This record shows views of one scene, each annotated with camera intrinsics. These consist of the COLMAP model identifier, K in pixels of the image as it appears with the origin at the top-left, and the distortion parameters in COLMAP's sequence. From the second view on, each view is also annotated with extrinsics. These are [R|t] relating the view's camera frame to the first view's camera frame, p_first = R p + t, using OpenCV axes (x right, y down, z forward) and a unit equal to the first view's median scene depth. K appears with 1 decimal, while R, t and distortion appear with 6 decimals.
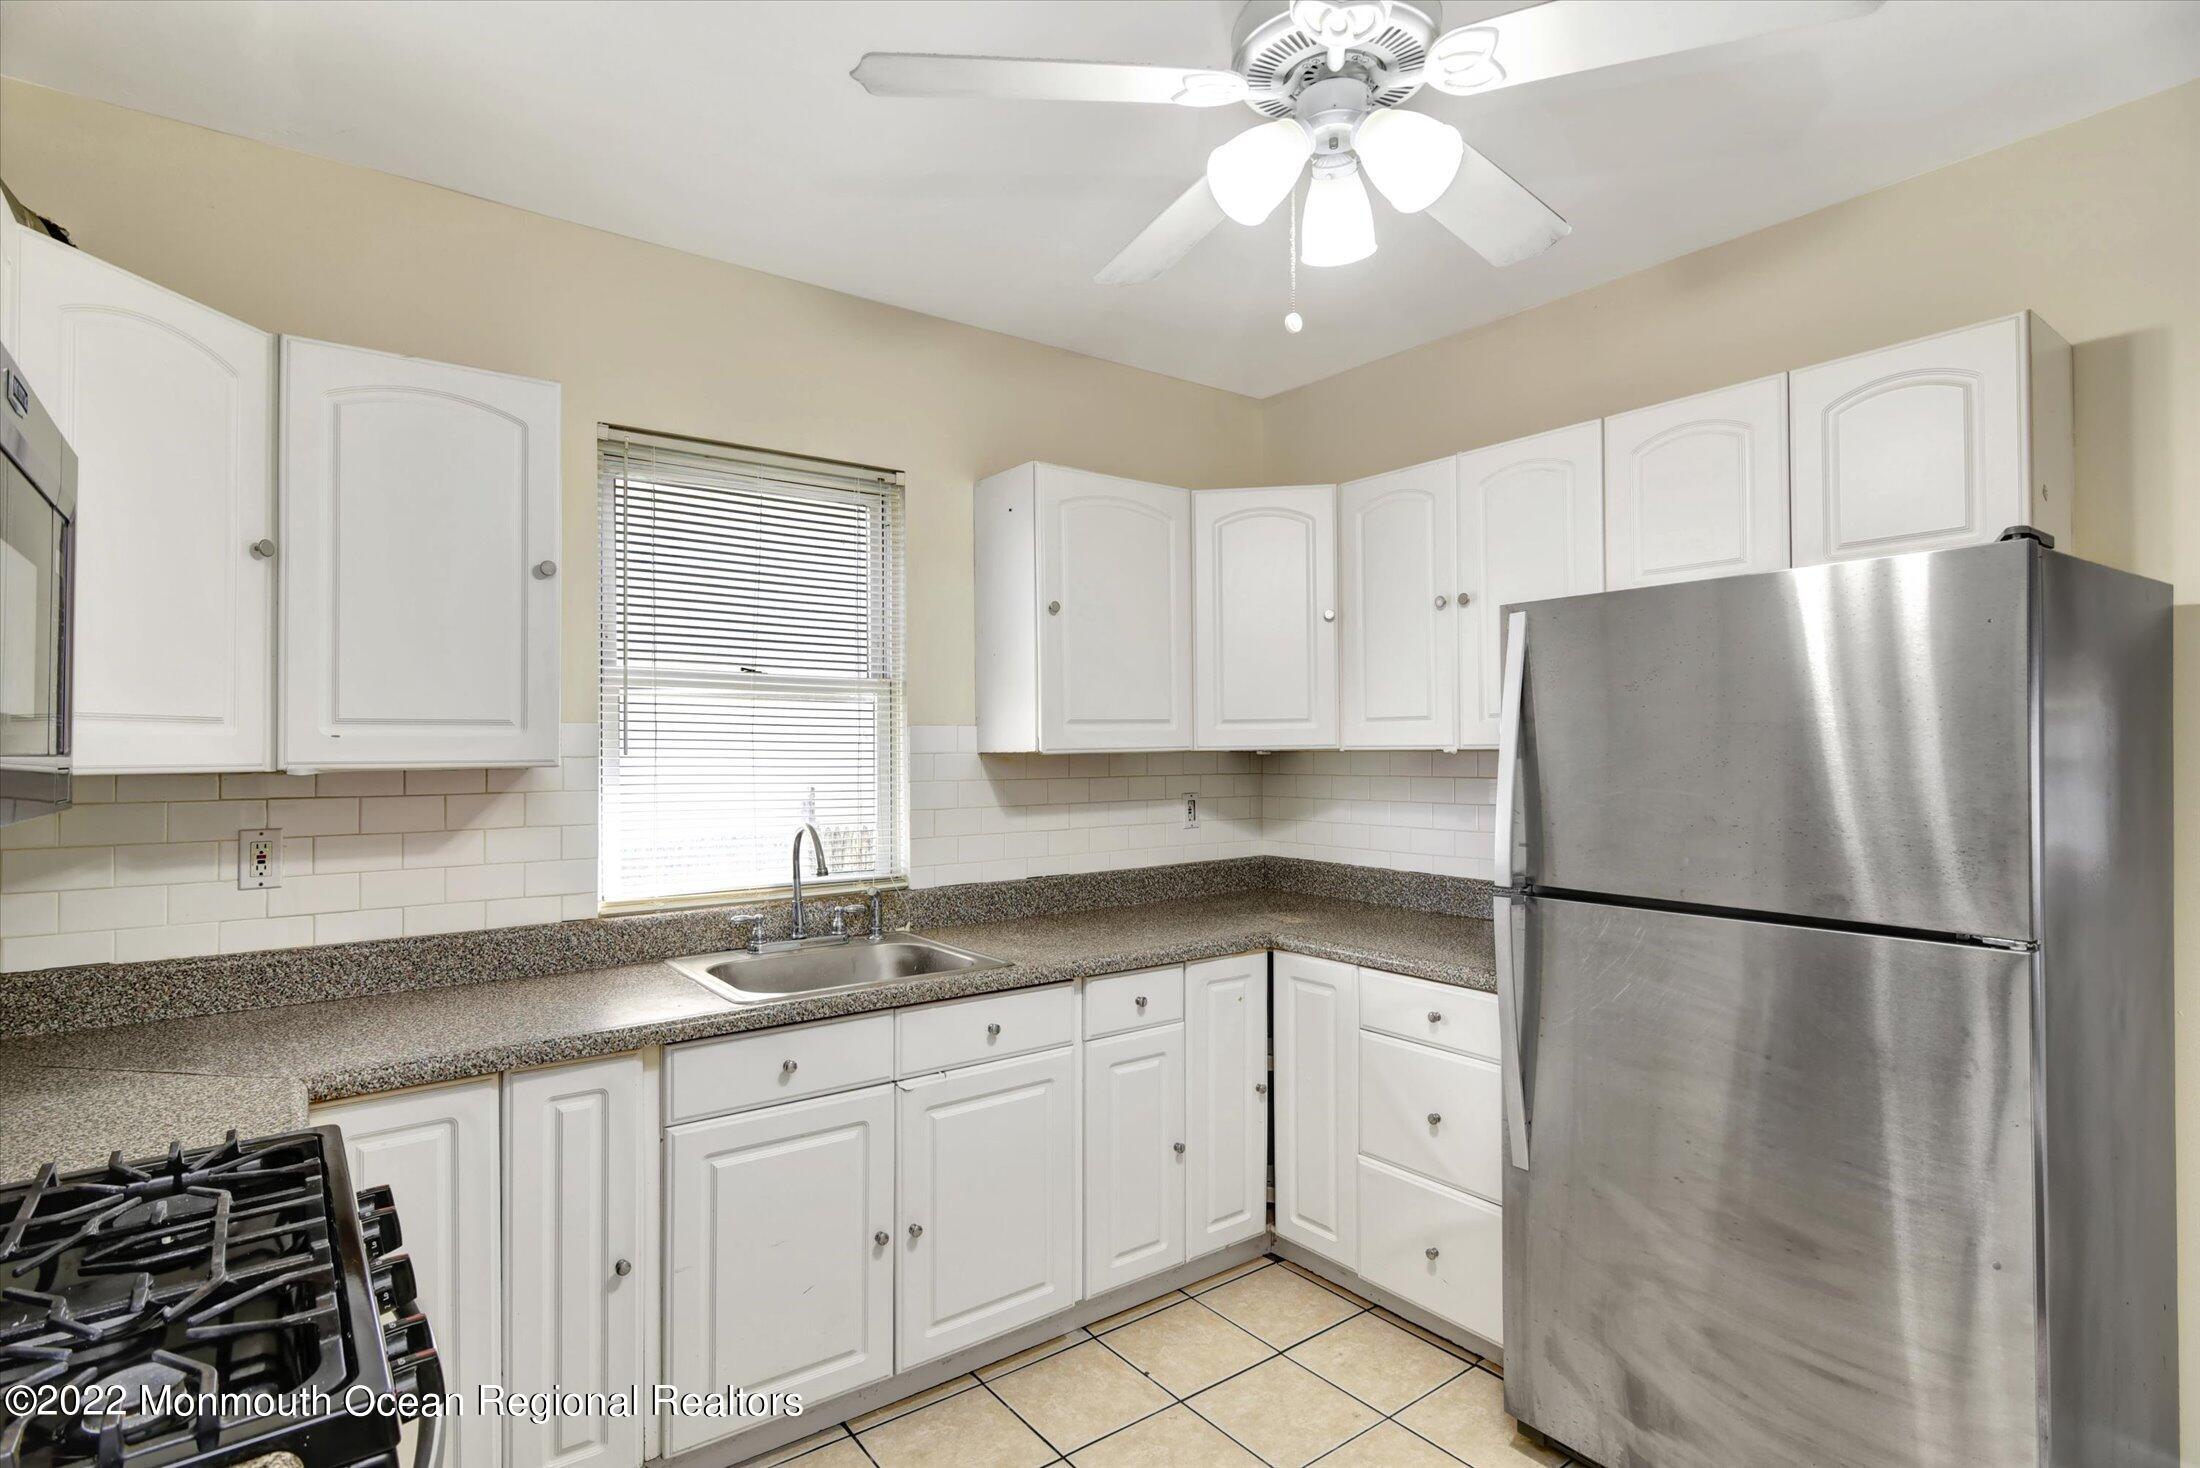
lens RADIAL K [[1105.4, 0, 1102.3], [0, 1105.4, 731.3], [0, 0, 1]] dist [-0.011641, 0.001718]
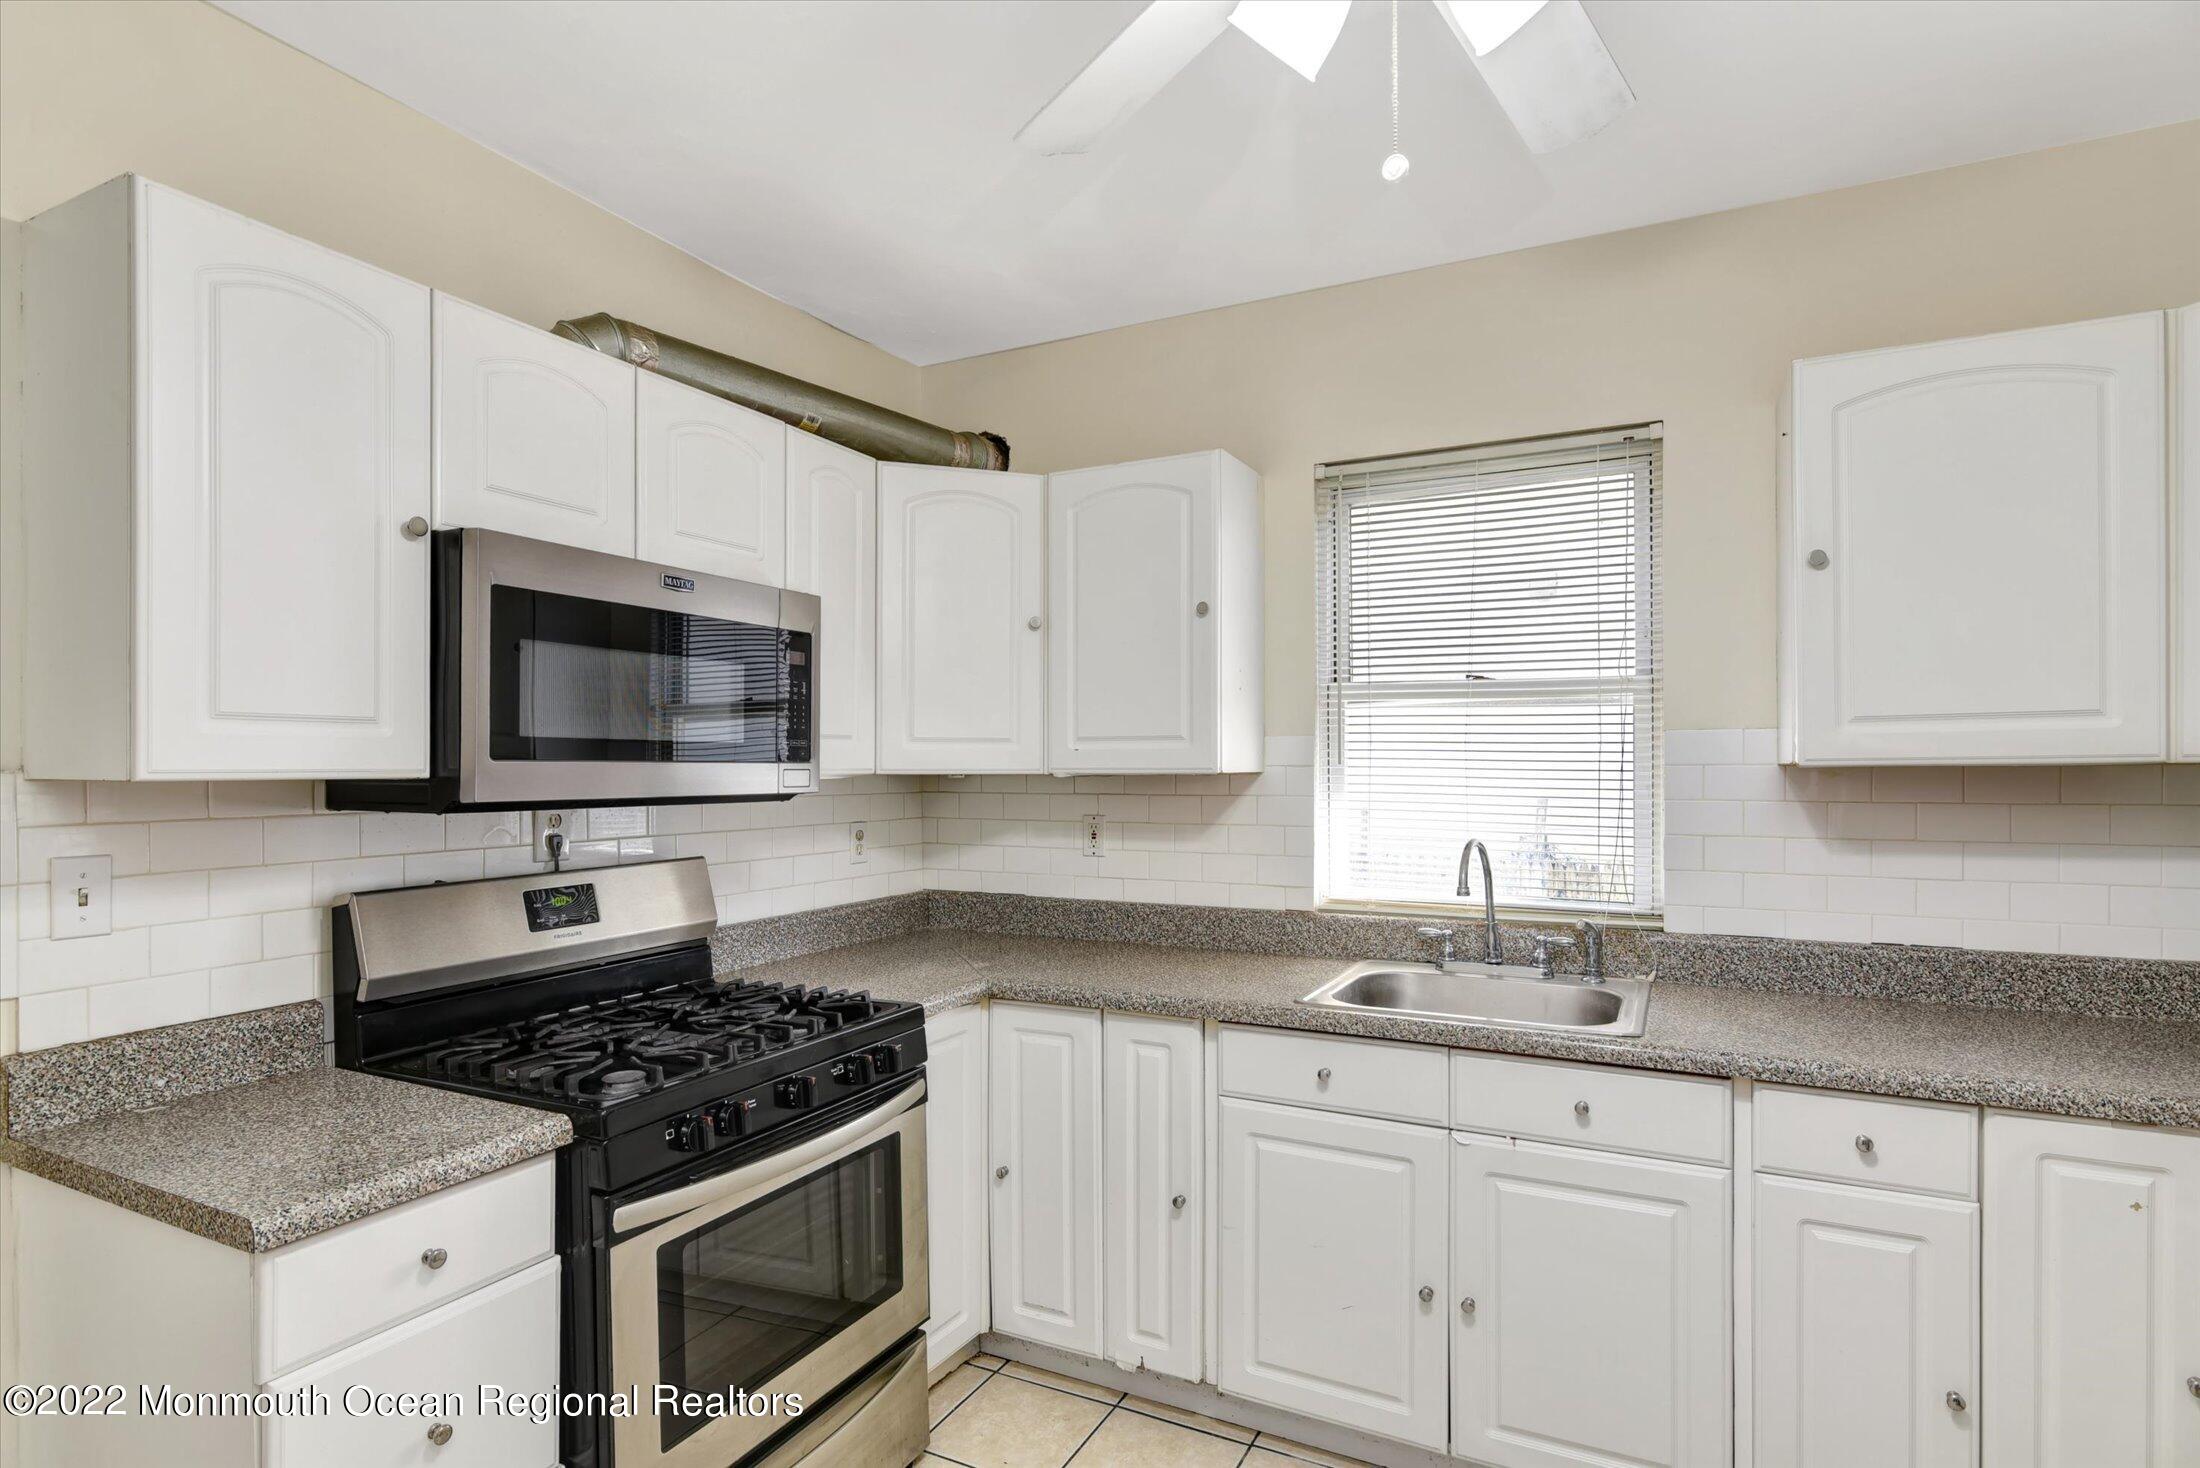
lens RADIAL K [[1105.4, 0, 1099.2], [0, 1105.4, 752.0], [0, 0, 1]] dist [-0.011641, 0.001718]
pose [[0.433878, -0.000763, -0.900971, 0.452471], [0.015335, 0.999861, 0.006538, -0.001972], [0.900841, -0.016653, 0.433829, 0.321528]]
